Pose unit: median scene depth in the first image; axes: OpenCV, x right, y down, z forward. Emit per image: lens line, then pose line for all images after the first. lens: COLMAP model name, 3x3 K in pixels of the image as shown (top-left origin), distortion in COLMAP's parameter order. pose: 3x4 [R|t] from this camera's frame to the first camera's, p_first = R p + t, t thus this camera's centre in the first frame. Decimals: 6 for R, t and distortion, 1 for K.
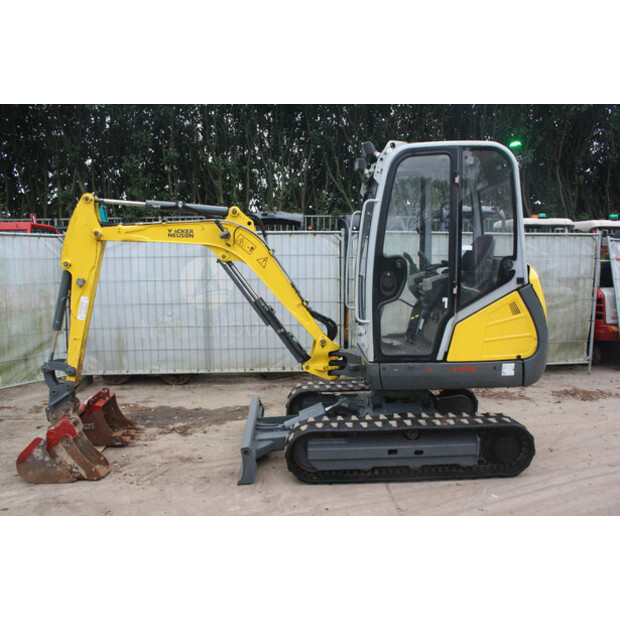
lens RADIAL K [[522.0, 0, 309.9], [0, 522.0, 316.3], [0, 0, 1]] dist [-0.170325, 0.158753]
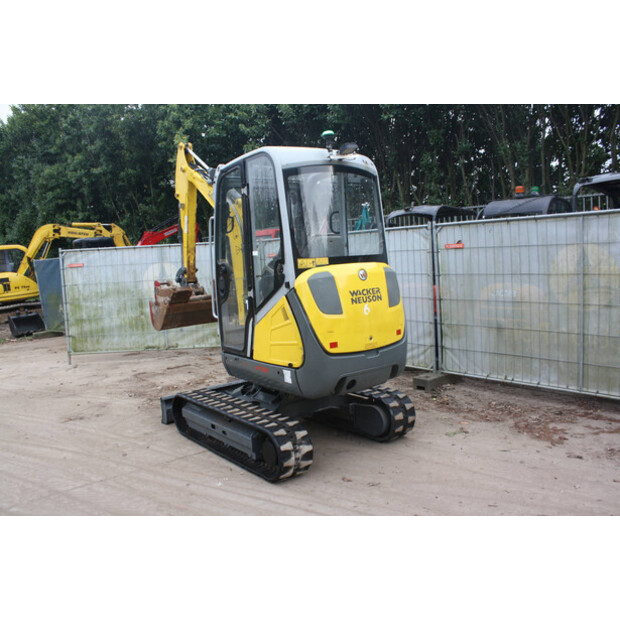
lens RADIAL K [[530.7, 0, 315.4], [0, 530.7, 312.7], [0, 0, 1]] dist [-0.169361, 0.159802]
pose [[0.604074, 0.064038, -0.794351, 1.126768], [-0.043966, 0.997926, 0.047015, -0.061688], [0.795715, 0.006524, 0.605636, 0.400674]]
